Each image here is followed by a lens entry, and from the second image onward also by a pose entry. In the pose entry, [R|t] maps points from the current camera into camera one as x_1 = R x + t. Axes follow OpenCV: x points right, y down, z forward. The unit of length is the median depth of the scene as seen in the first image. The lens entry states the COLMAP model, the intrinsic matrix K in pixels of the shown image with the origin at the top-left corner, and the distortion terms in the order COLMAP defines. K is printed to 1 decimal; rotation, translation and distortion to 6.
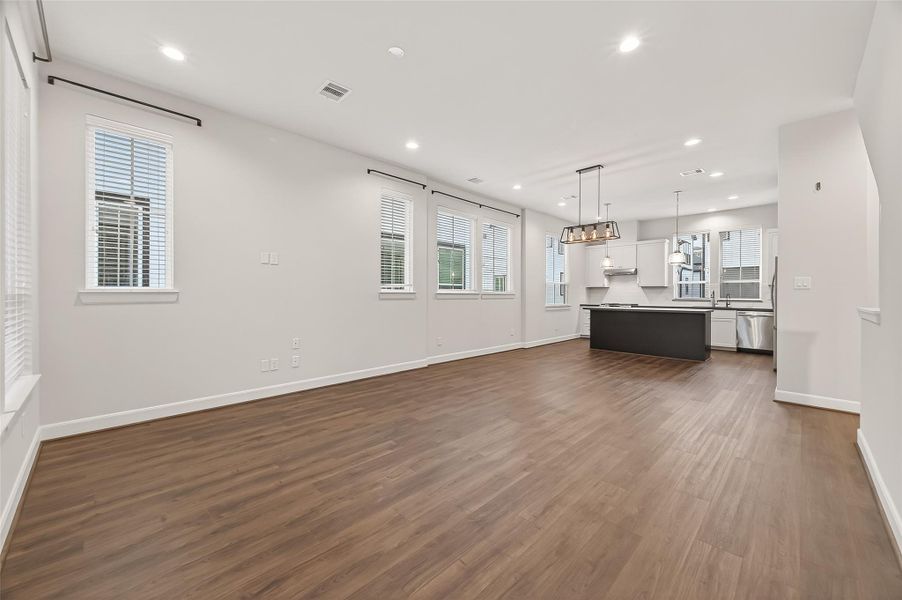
lens RADIAL K [[353.7, 0, 448.6], [0, 353.7, 293.6], [0, 0, 1]] dist [0.004401, -0.002213]
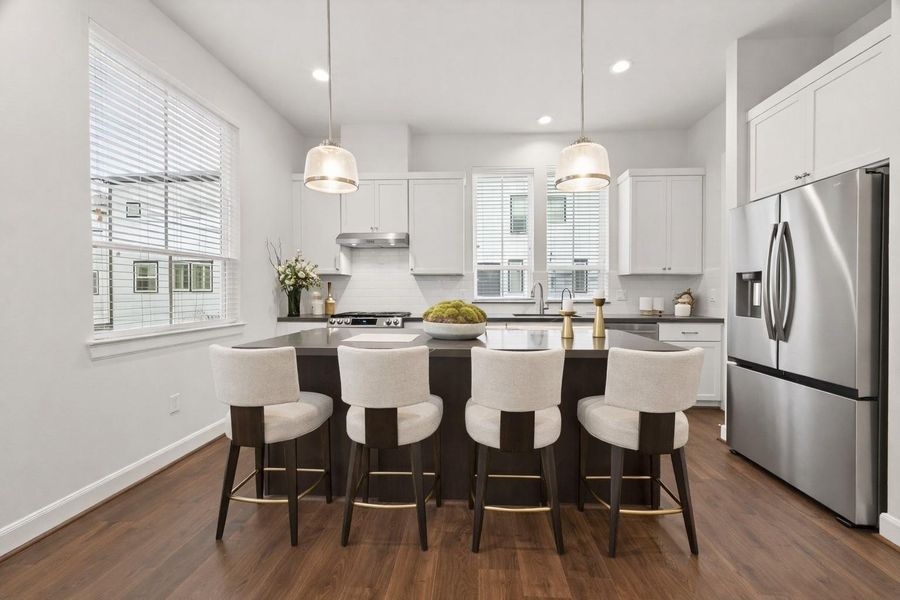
lens RADIAL K [[352.9, 0, 462.3], [0, 352.9, 295.6], [0, 0, 1]] dist [0.004401, -0.002213]
pose [[0.741116, -0.009653, 0.671308, 0.280953], [0.002823, 0.999933, 0.011263, 0.003568], [-0.671371, -0.006452, 0.741093, 0.623936]]
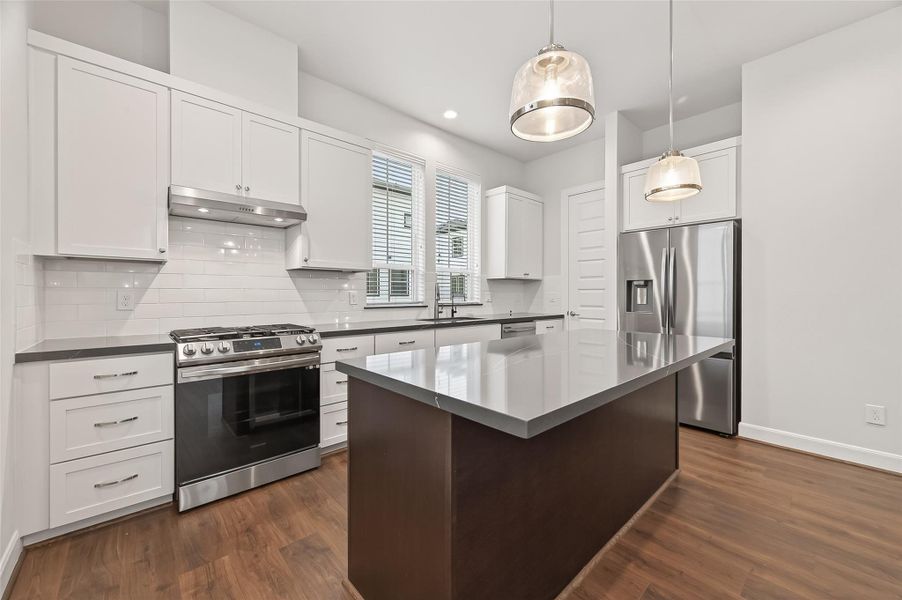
lens RADIAL K [[353.7, 0, 454.8], [0, 353.7, 293.9], [0, 0, 1]] dist [0.004401, -0.002213]
pose [[0.042196, -0.003183, 0.999104, 0.234305], [0.001055, 0.999995, 0.003142, 0.002162], [-0.999109, 0.000922, 0.042199, 0.859857]]
